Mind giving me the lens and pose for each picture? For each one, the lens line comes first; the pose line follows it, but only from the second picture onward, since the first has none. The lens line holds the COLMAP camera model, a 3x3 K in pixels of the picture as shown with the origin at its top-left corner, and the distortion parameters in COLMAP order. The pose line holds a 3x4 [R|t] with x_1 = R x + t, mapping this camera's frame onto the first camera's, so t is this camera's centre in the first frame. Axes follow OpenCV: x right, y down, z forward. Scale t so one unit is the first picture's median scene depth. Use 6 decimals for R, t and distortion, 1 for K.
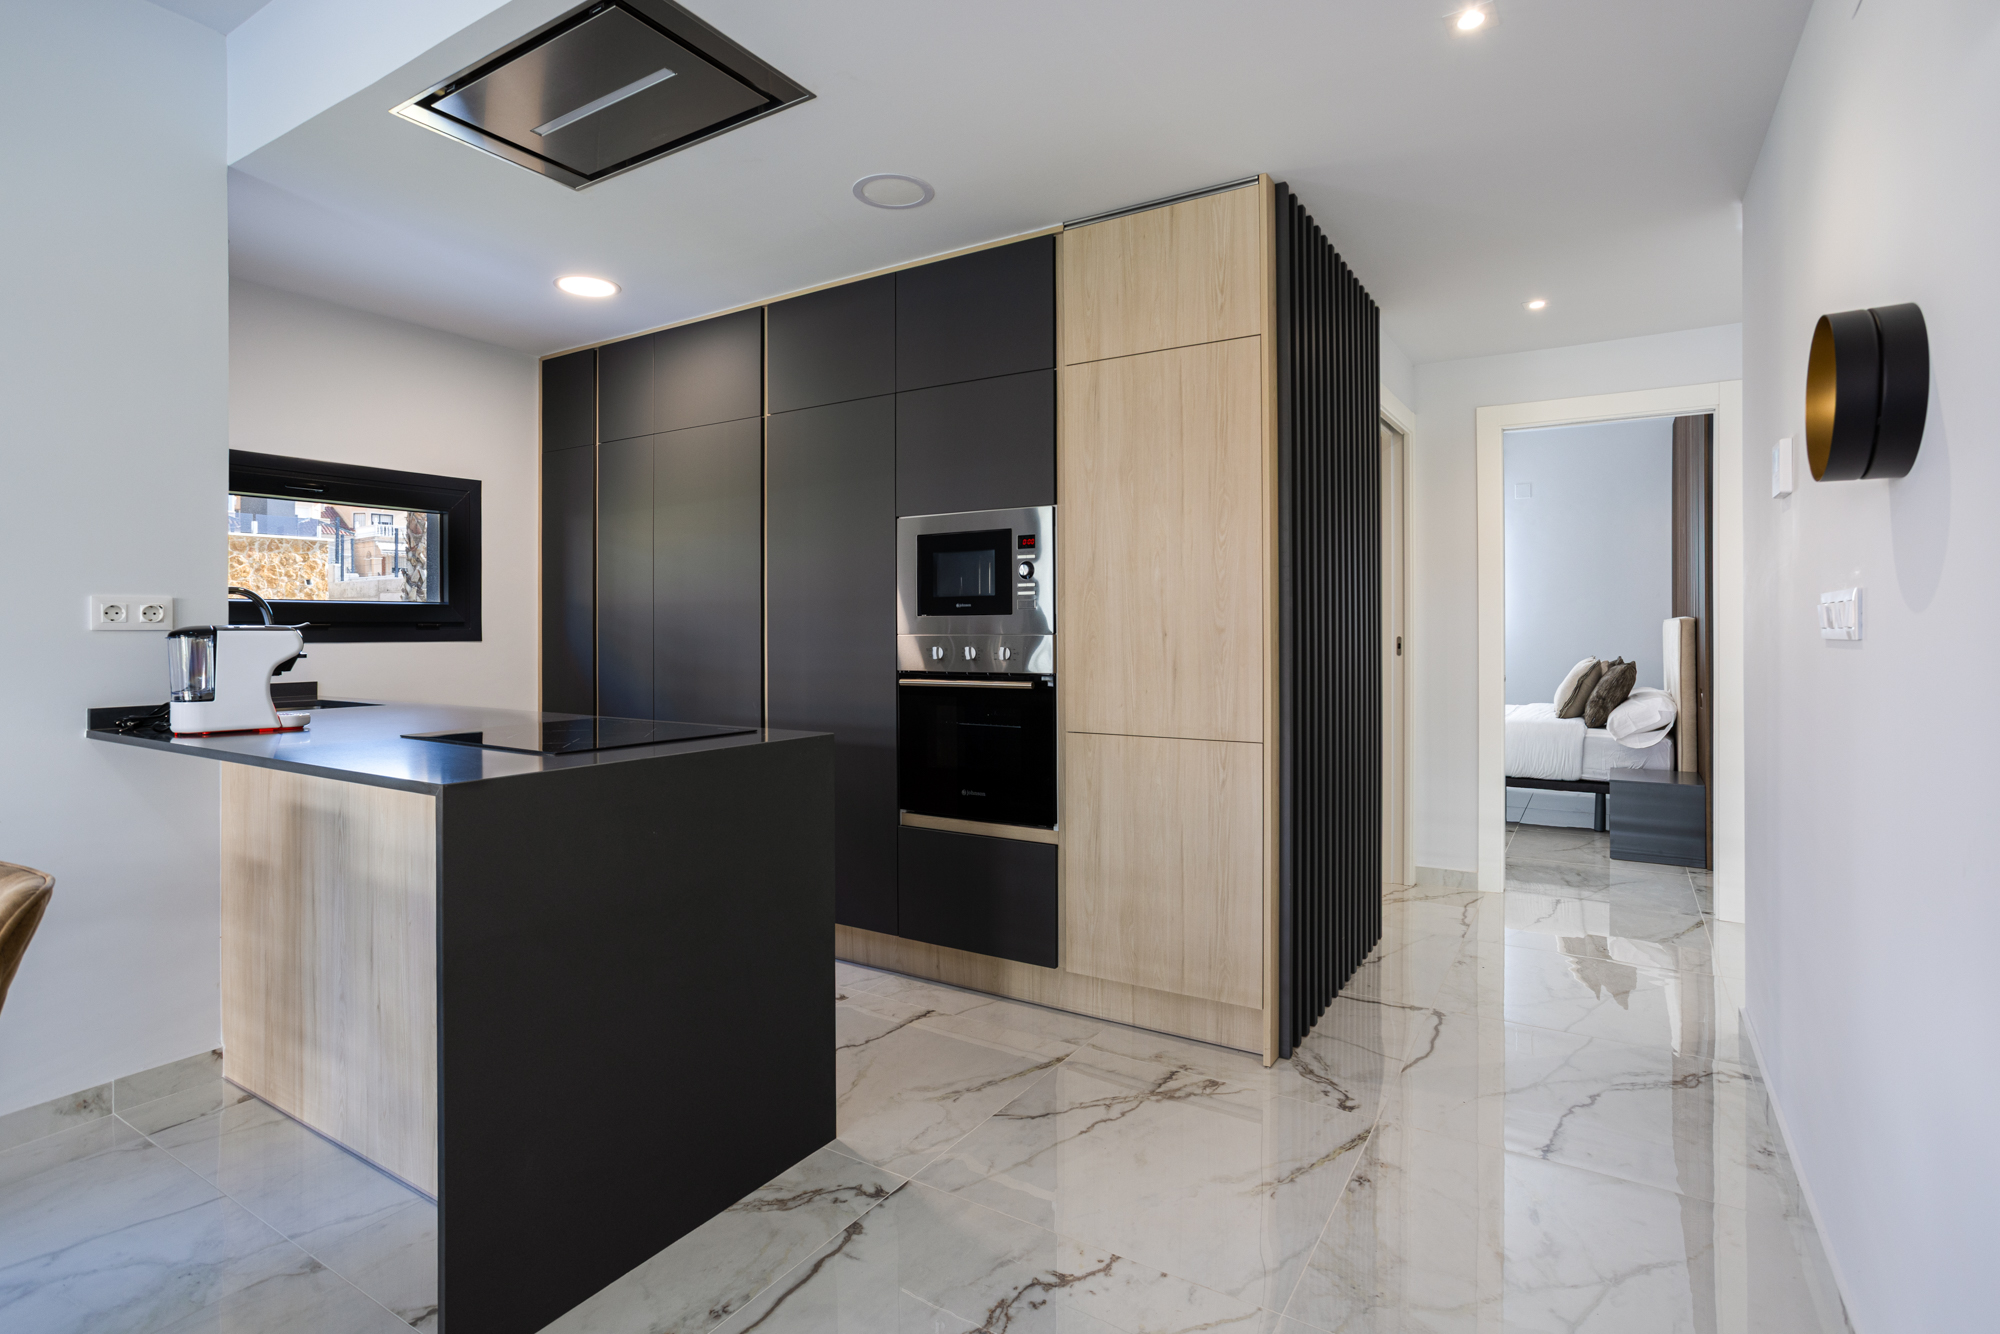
lens RADIAL K [[978.4, 0, 1010.3], [0, 978.4, 643.4], [0, 0, 1]] dist [-0.041740, 0.030865]
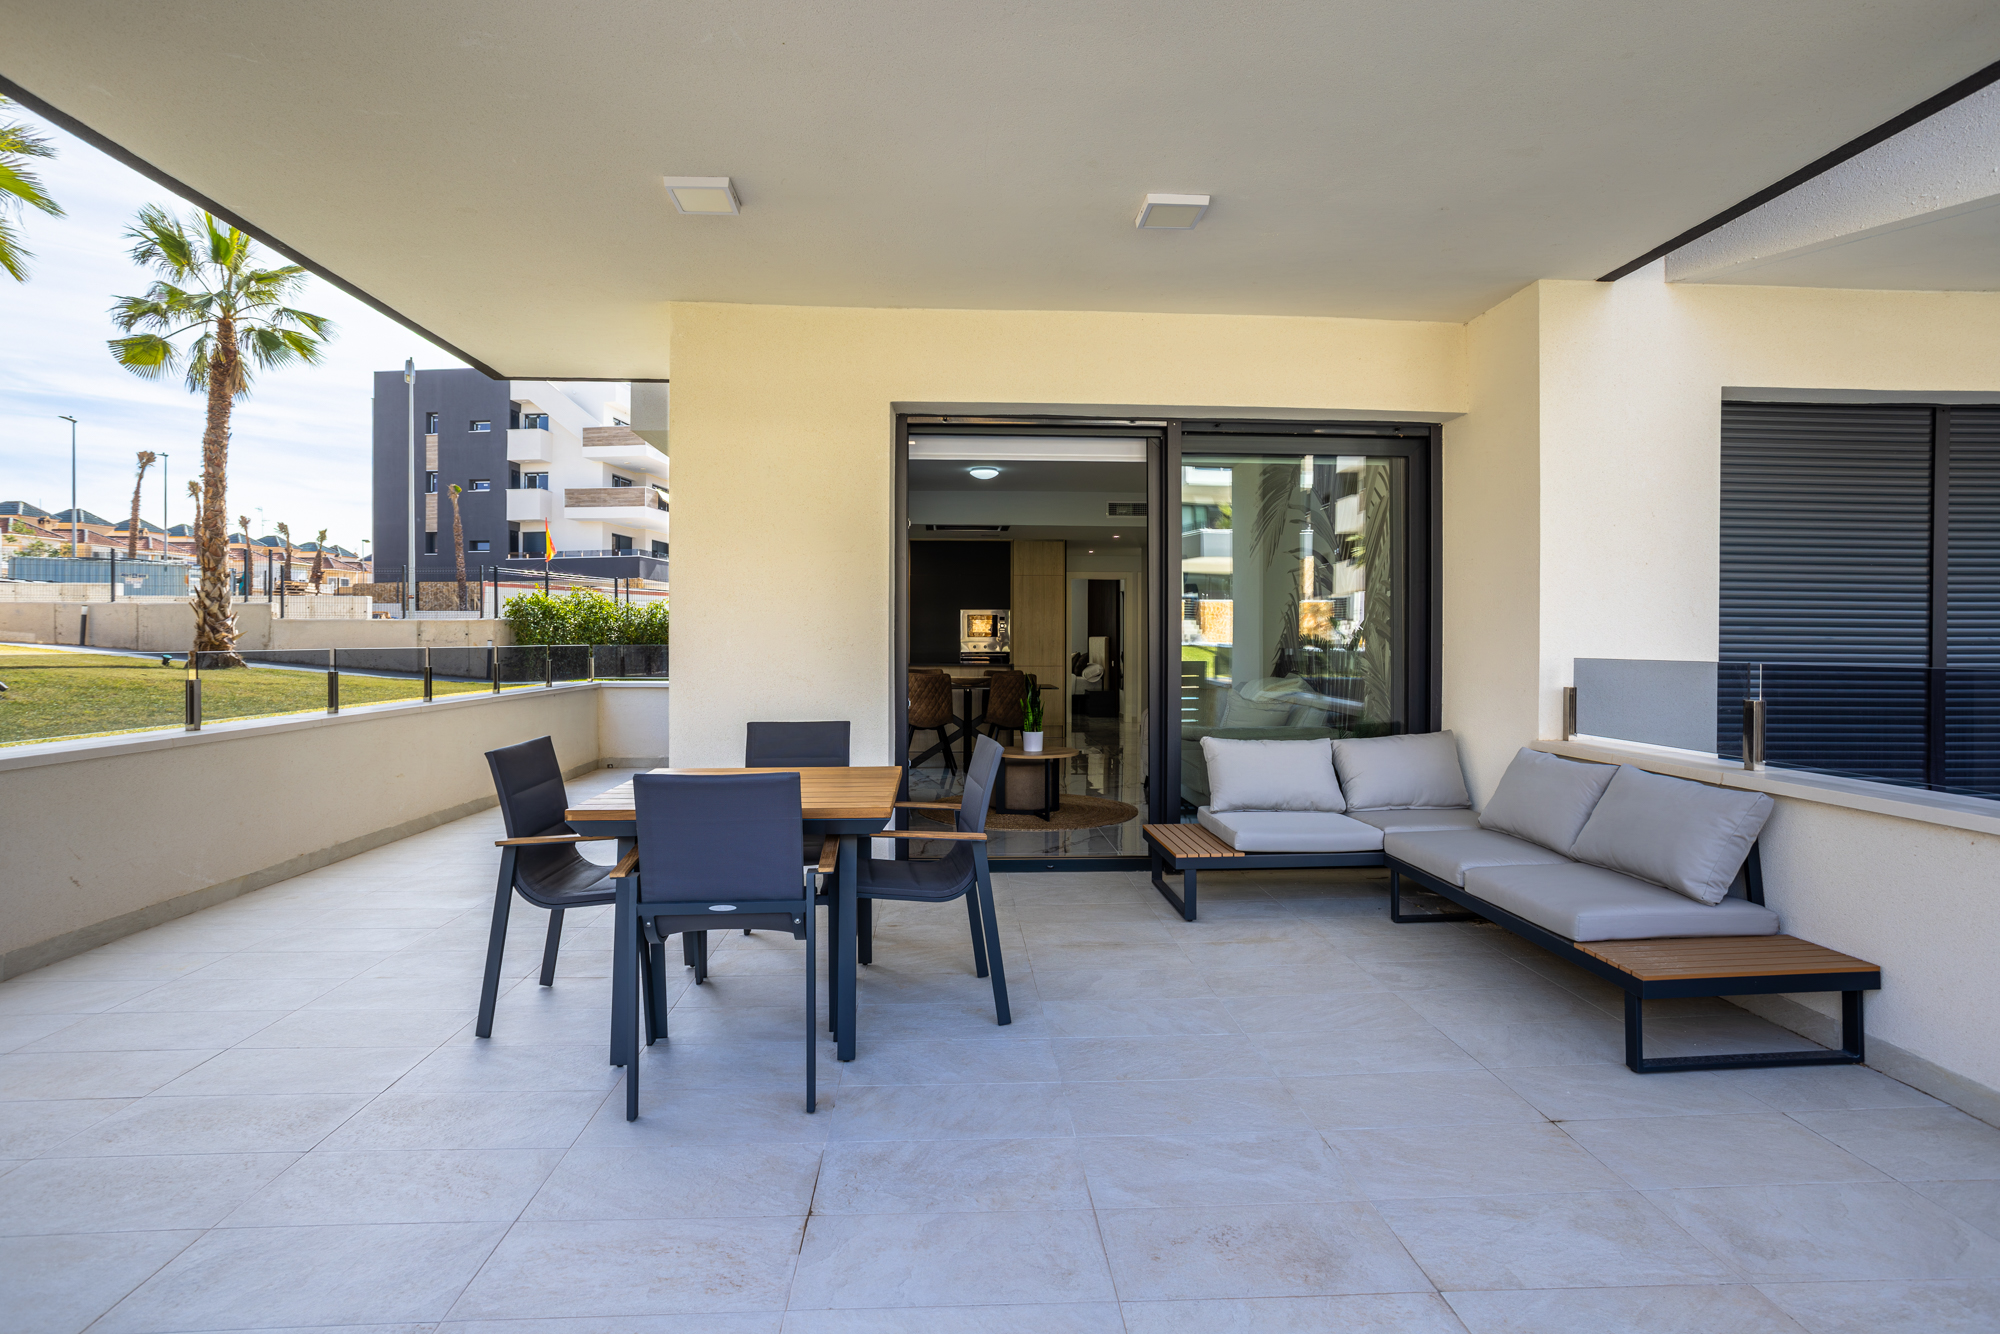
lens RADIAL K [[997.5, 0, 1001.0], [0, 997.5, 647.9], [0, 0, 1]] dist [-0.044974, 0.033783]
pose [[0.818235, -0.001052, 0.574883, -2.318200], [0.004632, 0.999978, -0.004763, 0.034272], [-0.574865, 0.006560, 0.818222, -2.309481]]
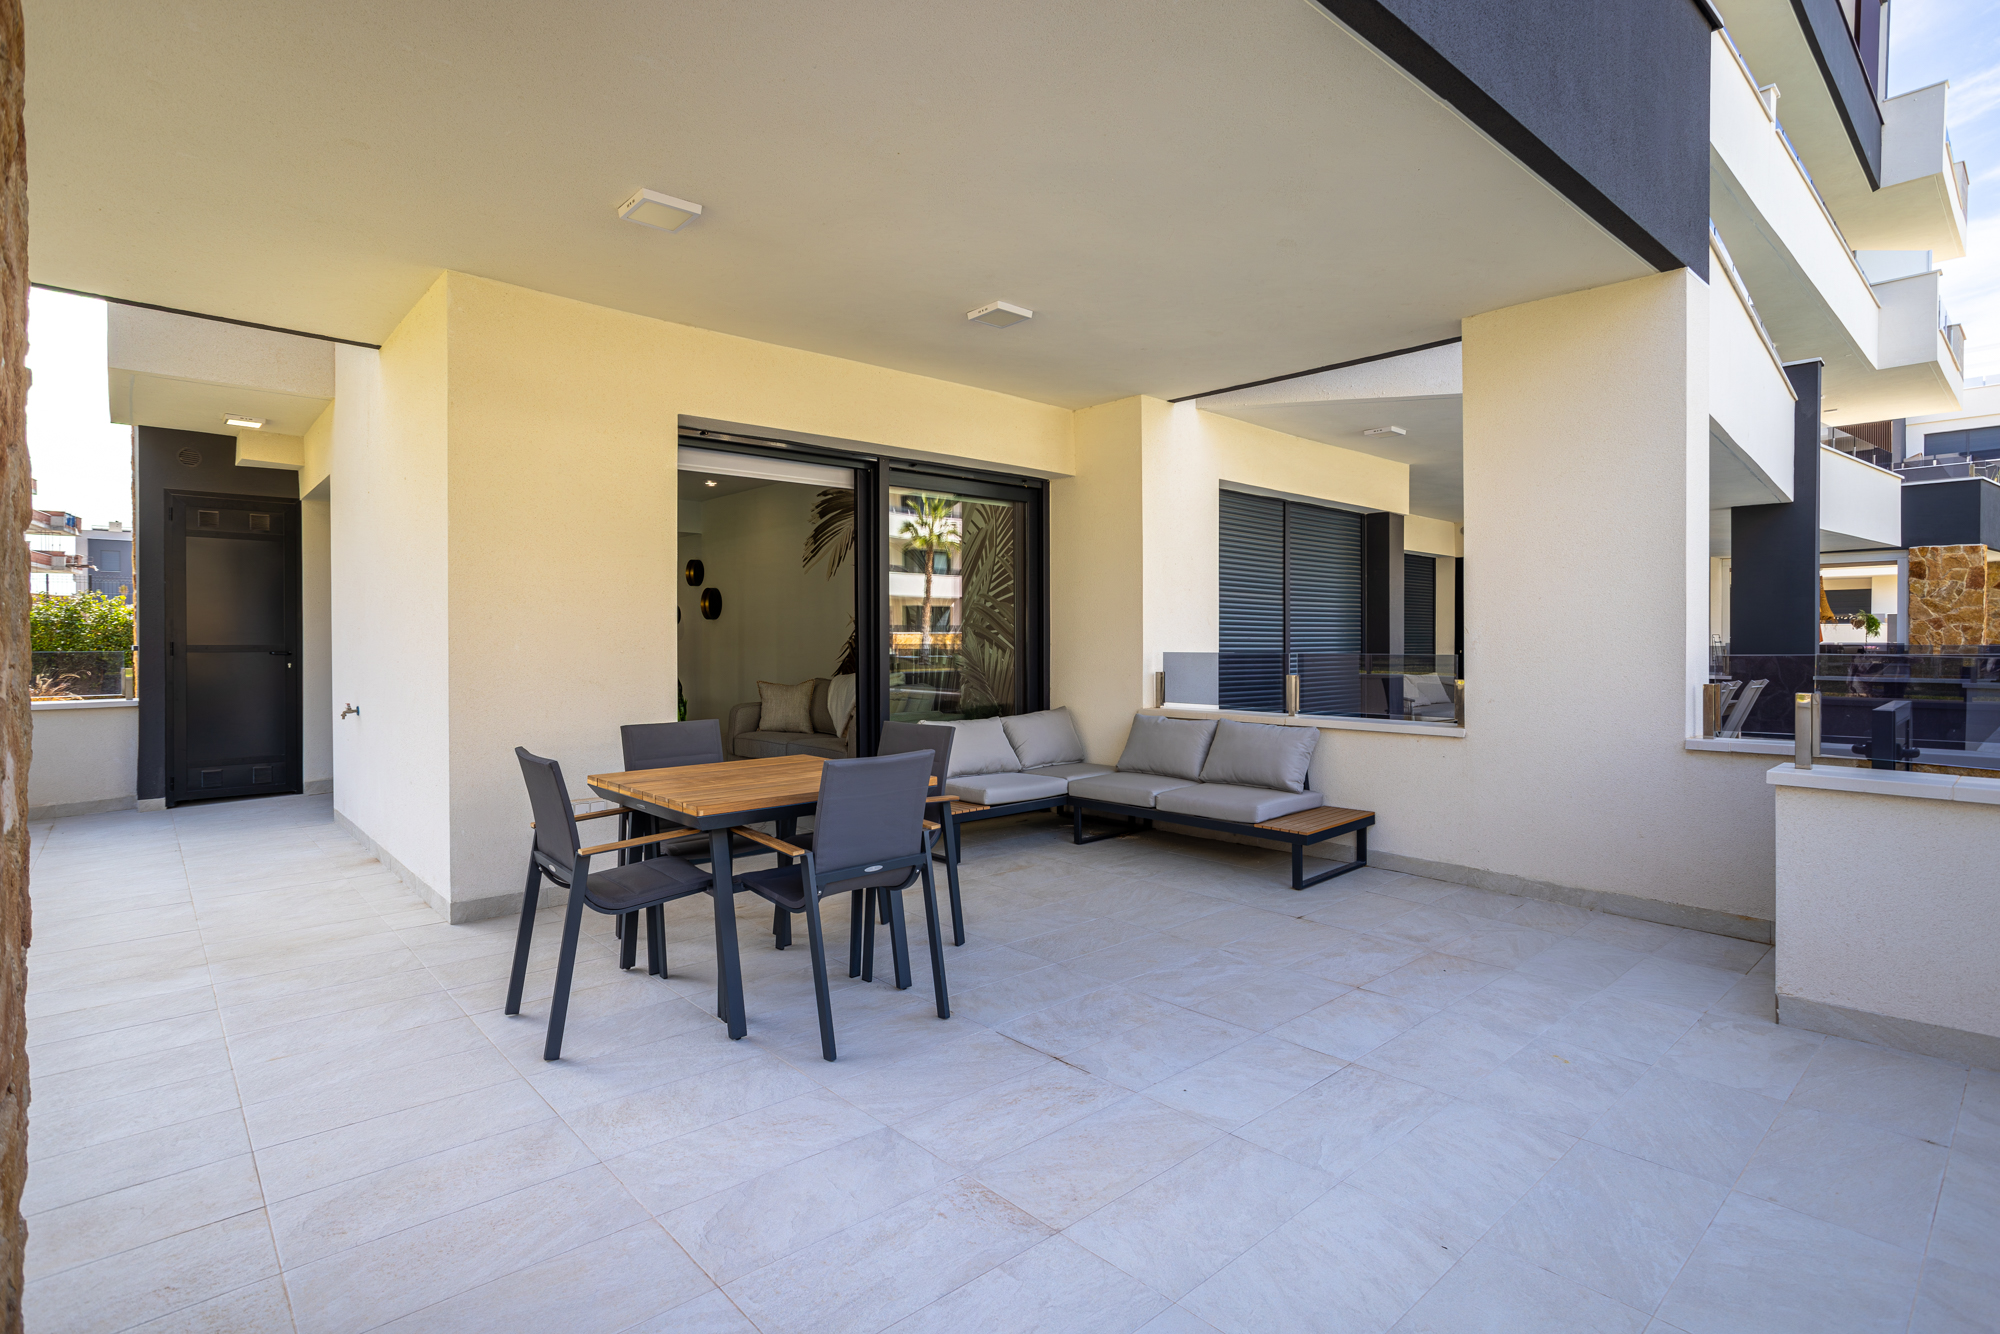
lens RADIAL K [[991.0, 0, 1012.3], [0, 991.0, 645.5], [0, 0, 1]] dist [-0.044467, 0.031994]
pose [[0.268972, -0.005732, 0.963131, -2.979032], [0.015388, 0.999880, 0.001654, 0.022956], [-0.963025, 0.014375, 0.269028, -1.876415]]
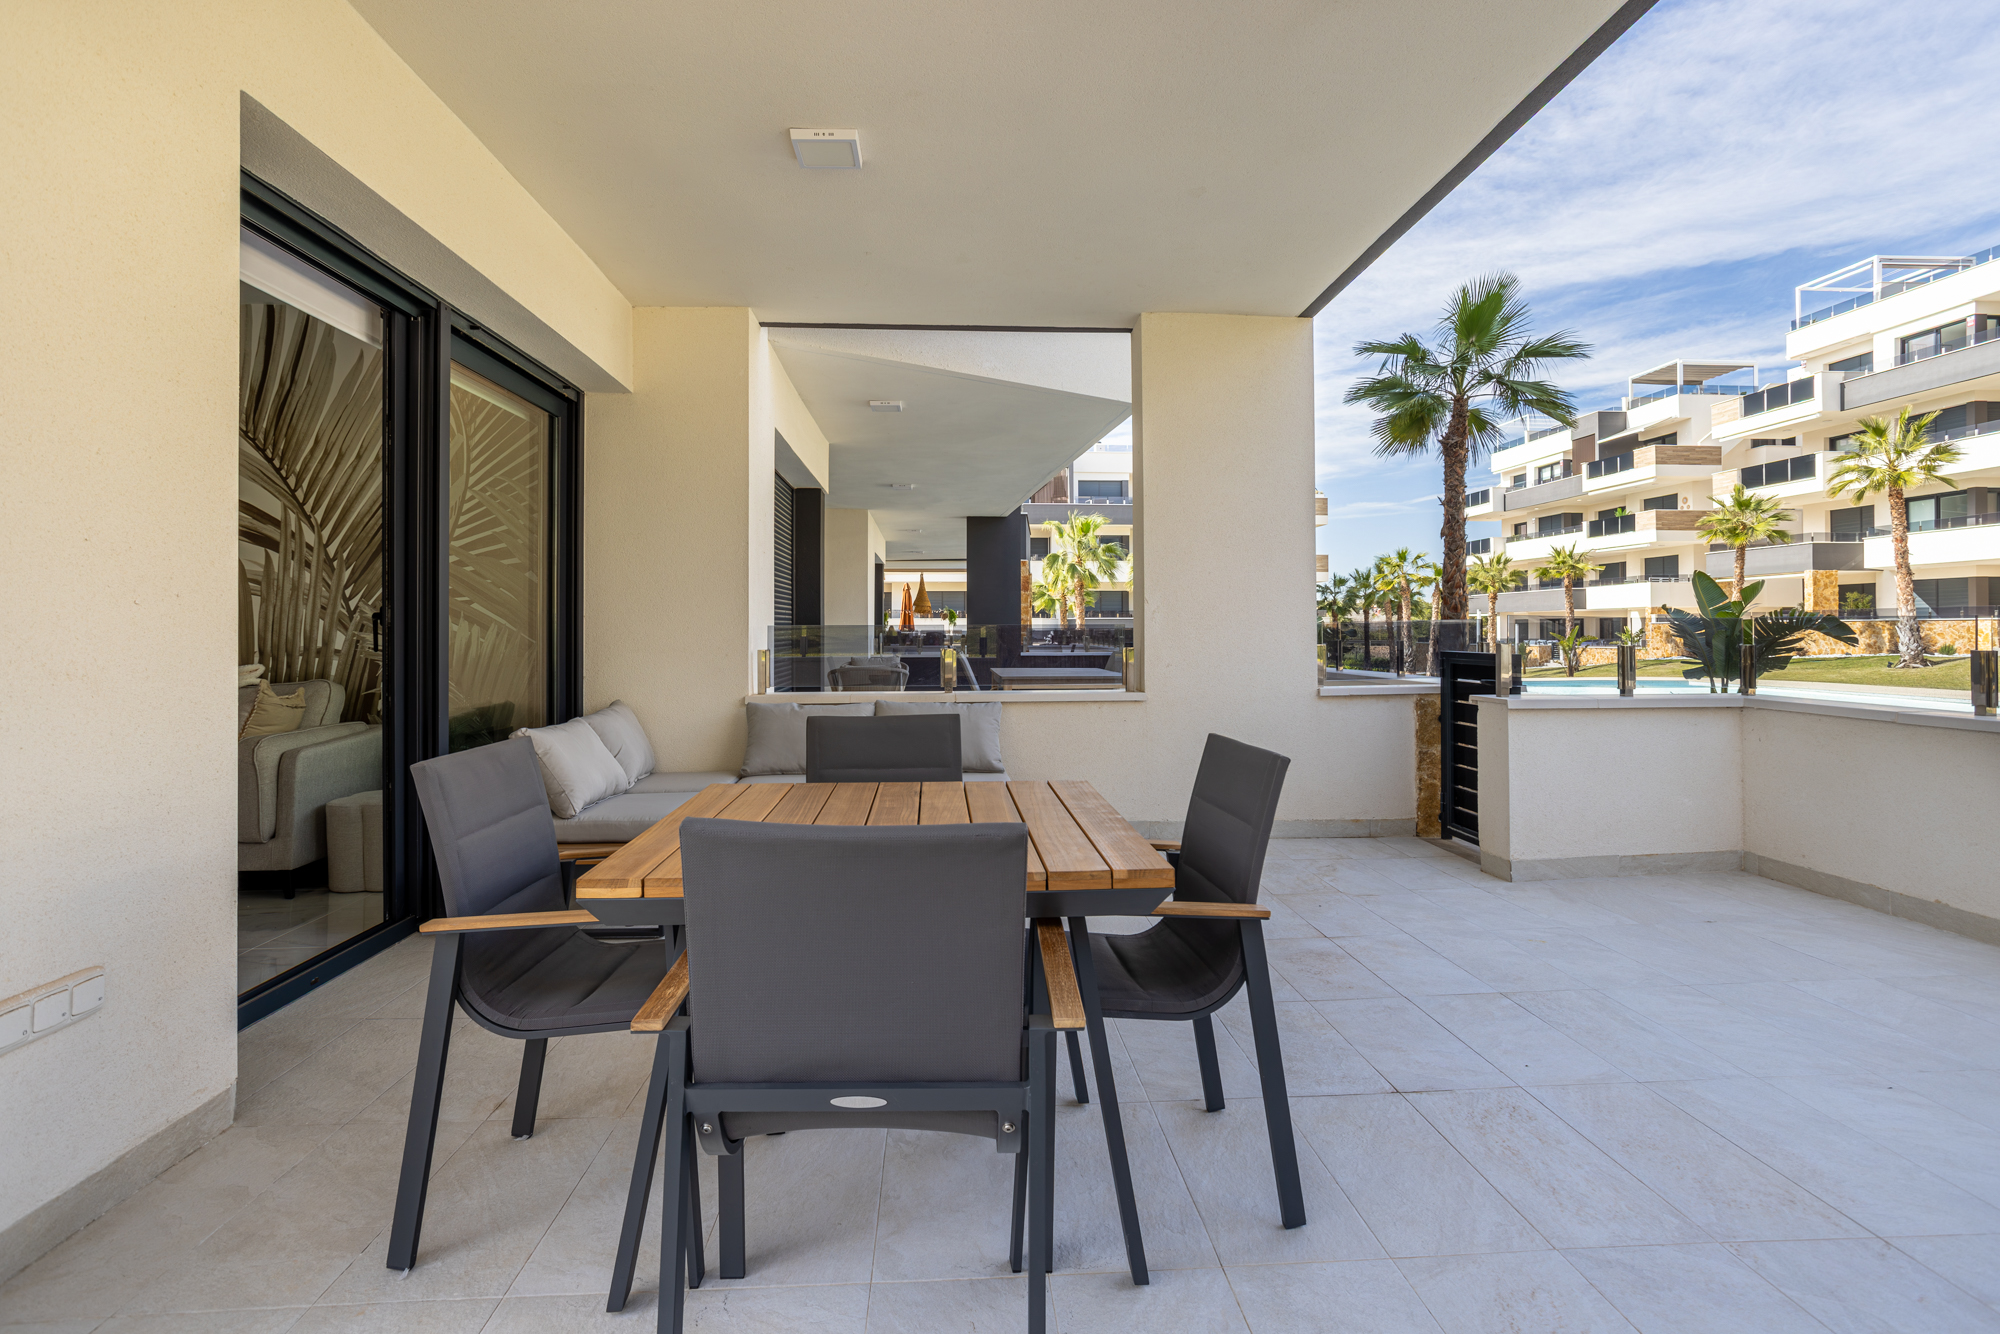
lens RADIAL K [[986.8, 0, 1011.4], [0, 986.8, 621.8], [0, 0, 1]] dist [-0.043618, 0.031774]
pose [[-0.583025, 0.011163, 0.812377, -2.491185], [0.016503, 0.999862, -0.001895, 0.049396], [-0.812286, 0.012302, -0.583129, -0.934314]]
